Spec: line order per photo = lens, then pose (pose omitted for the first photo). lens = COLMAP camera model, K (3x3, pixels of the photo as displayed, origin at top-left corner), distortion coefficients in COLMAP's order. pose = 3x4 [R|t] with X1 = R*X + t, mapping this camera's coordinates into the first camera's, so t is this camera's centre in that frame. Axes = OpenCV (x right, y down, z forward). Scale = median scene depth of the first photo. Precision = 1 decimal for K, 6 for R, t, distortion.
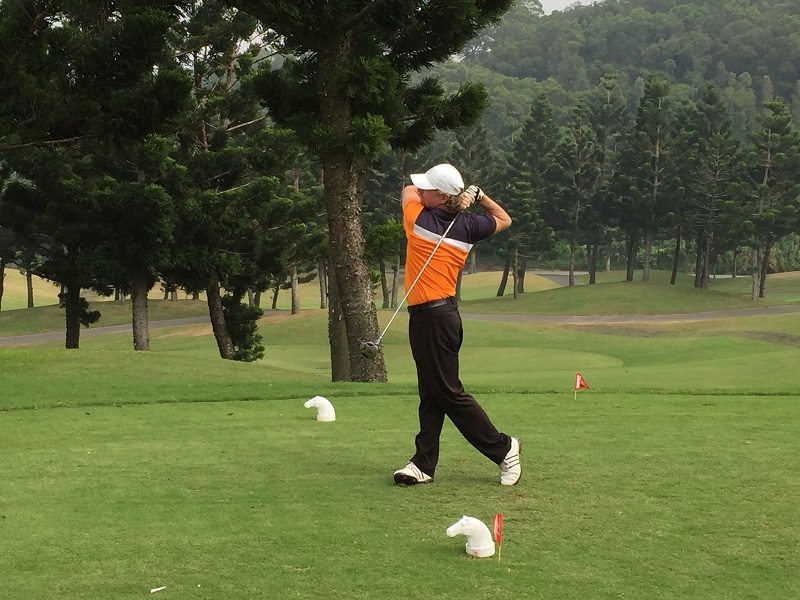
lens RADIAL K [[1483.5, 0, 388.8], [0, 1483.5, 295.2], [0, 0, 1]] dist [0.048703, 0.000000]
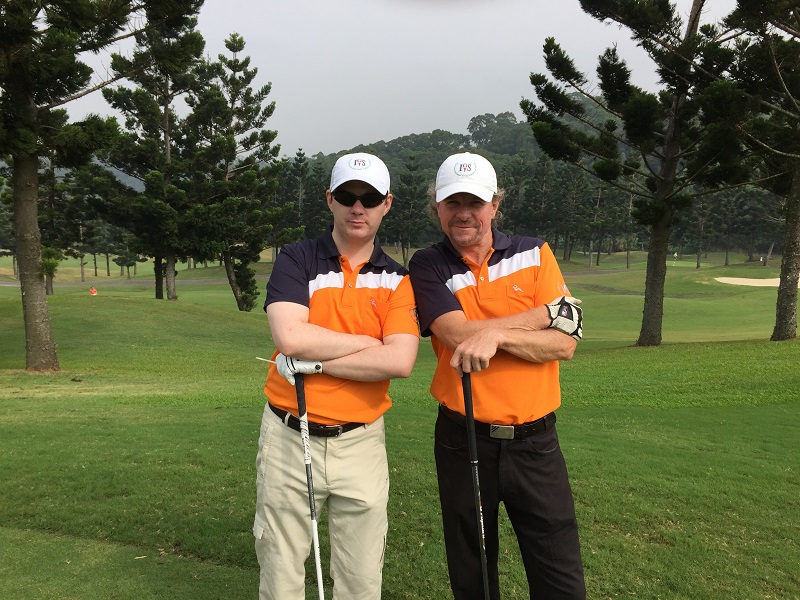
lens RADIAL K [[677.6, 0, 407.4], [0, 677.6, 295.6], [0, 0, 1]] dist [0.090322, -0.130826]
pose [[0.996187, 0.019698, -0.084995, 0.177398], [-0.014972, 0.998325, 0.055893, -0.011065], [0.085954, -0.054407, 0.994812, 0.196376]]
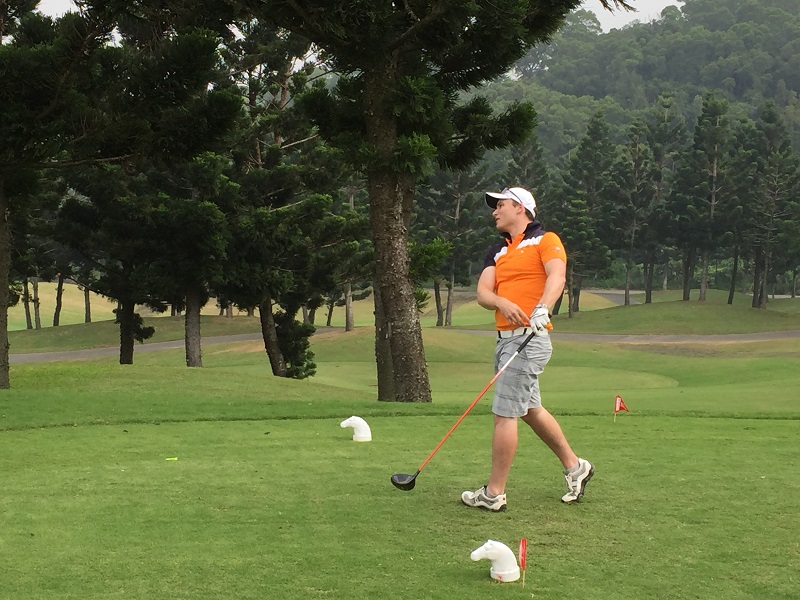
lens RADIAL K [[1483.5, 0, 387.5], [0, 1483.5, 294.0], [0, 0, 1]] dist [0.048703, 0.000000]
pose [[0.999216, 0.007026, -0.038962, 0.003073], [-0.007510, 0.999896, -0.012295, -0.000470], [0.038871, 0.012578, 0.999165, 0.000330]]
